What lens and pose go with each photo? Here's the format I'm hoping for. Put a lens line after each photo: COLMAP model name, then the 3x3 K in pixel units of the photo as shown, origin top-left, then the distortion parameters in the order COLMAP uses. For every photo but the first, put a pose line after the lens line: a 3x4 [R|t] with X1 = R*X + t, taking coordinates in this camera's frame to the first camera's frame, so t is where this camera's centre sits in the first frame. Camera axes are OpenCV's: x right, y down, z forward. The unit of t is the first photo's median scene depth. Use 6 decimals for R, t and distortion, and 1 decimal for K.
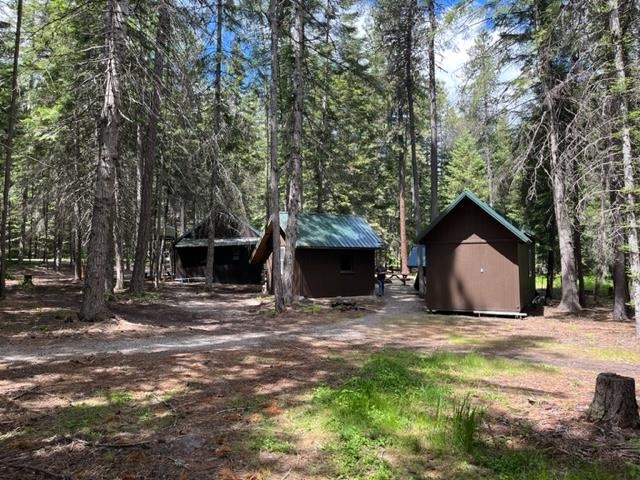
lens RADIAL K [[481.3, 0, 317.2], [0, 481.3, 237.2], [0, 0, 1]] dist [0.073557, -0.094462]
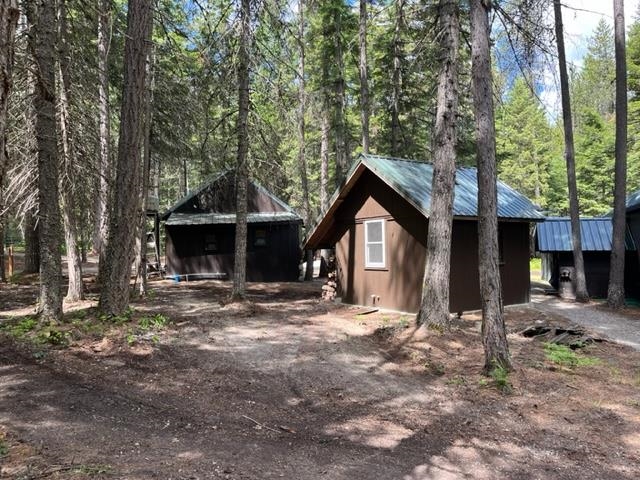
lens RADIAL K [[481.3, 0, 317.2], [0, 481.3, 237.2], [0, 0, 1]] dist [0.073557, -0.094462]
pose [[0.996517, -0.010783, 0.082686, -0.187053], [0.008659, 0.999624, 0.025999, 0.026623], [-0.082935, -0.025192, 0.996236, 0.451867]]
